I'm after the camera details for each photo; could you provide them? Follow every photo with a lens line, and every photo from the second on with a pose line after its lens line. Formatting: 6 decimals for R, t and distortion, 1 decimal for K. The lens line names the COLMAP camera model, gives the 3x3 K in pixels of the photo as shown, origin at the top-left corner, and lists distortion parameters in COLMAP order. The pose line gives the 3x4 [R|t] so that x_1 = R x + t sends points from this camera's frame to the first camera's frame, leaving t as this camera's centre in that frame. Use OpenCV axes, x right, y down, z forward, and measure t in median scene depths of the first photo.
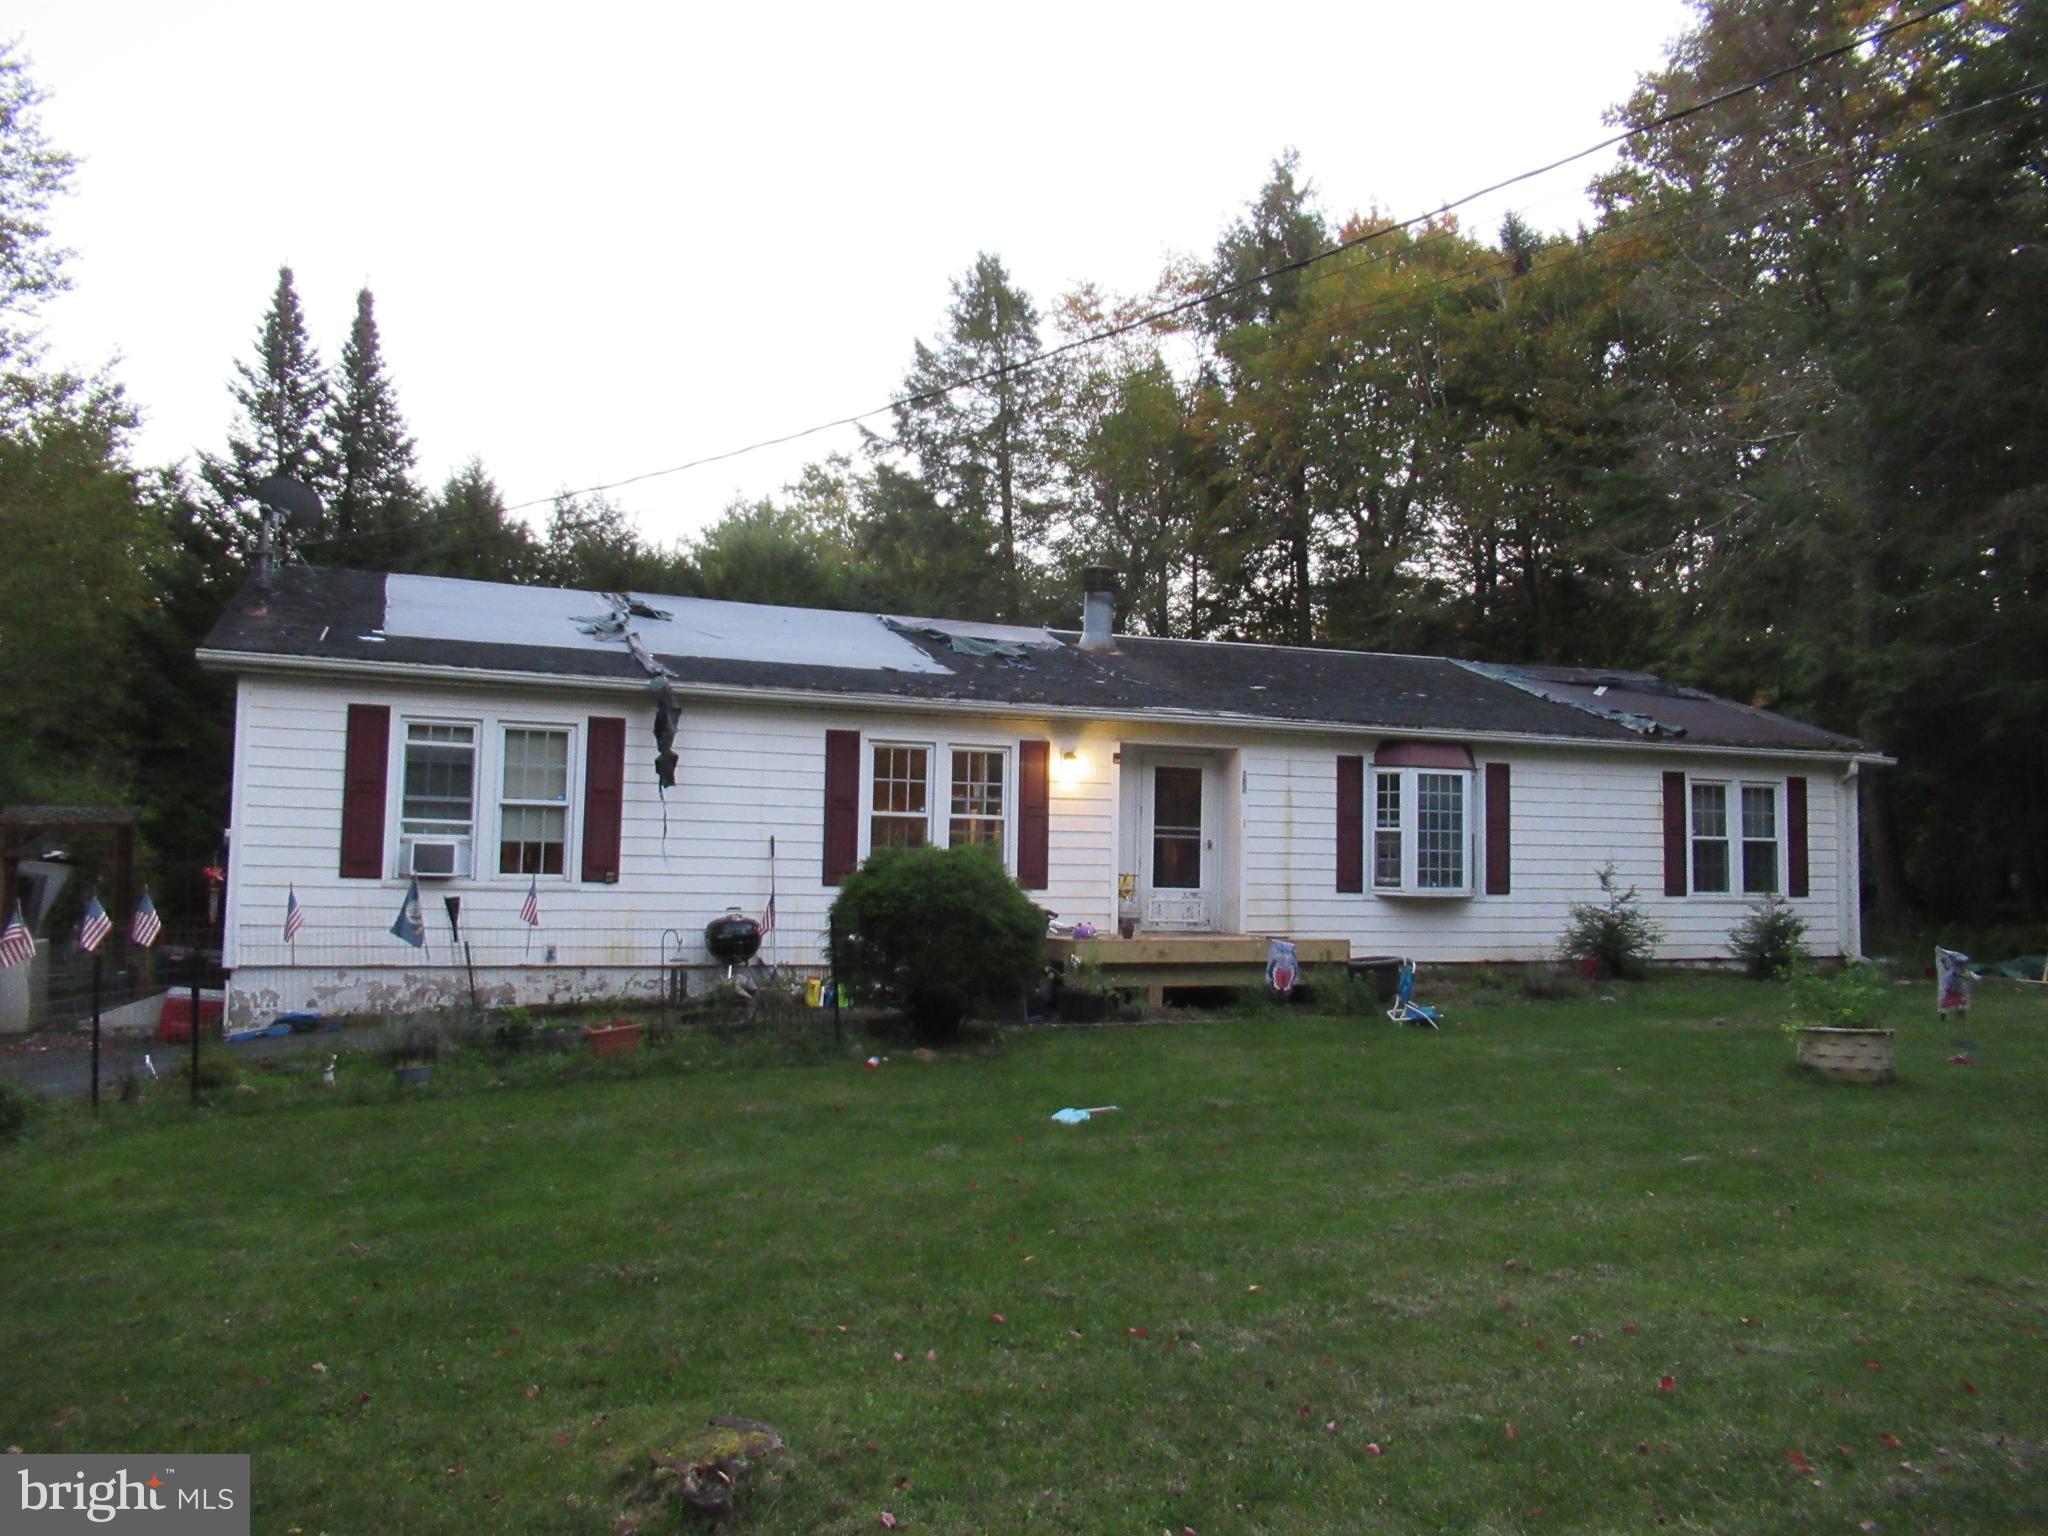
lens RADIAL K [[1536.0, 0, 1024.0], [0, 1536.0, 768.0], [0, 0, 1]] dist [-0.015432, -0.002790]
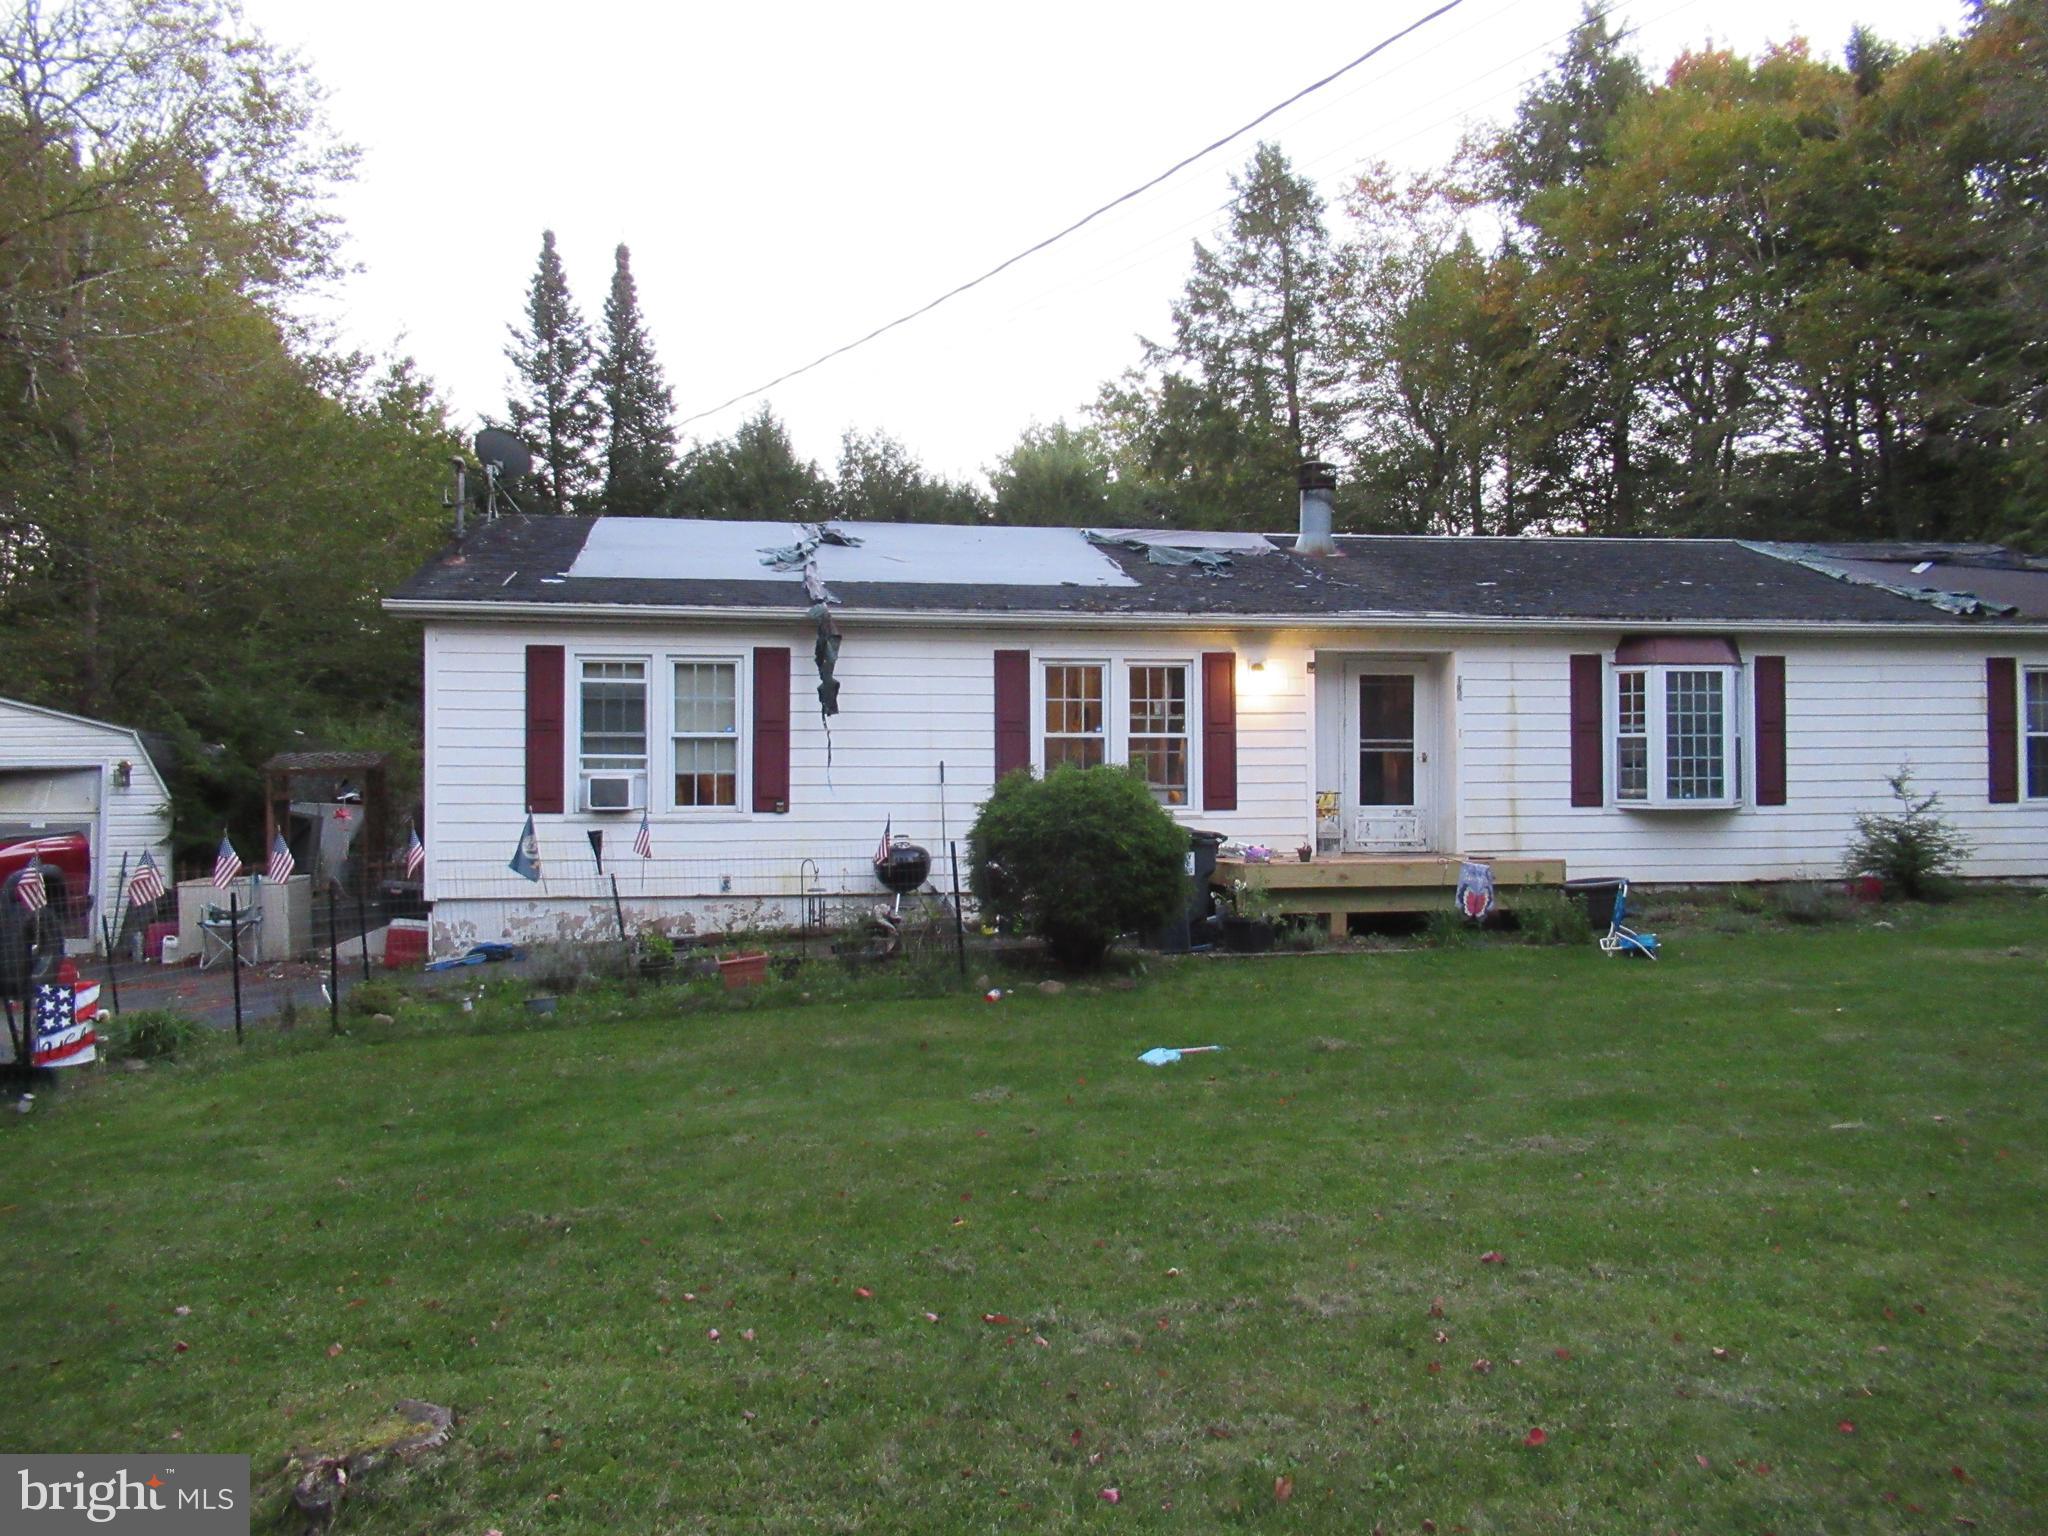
lens RADIAL K [[1536.0, 0, 1024.0], [0, 1536.0, 768.0], [0, 0, 1]] dist [-0.015432, -0.002790]
pose [[0.973150, -0.025746, -0.228729, 0.097217], [0.037570, 0.998165, 0.047490, 0.003450], [0.227087, -0.054808, 0.972331, 0.052439]]
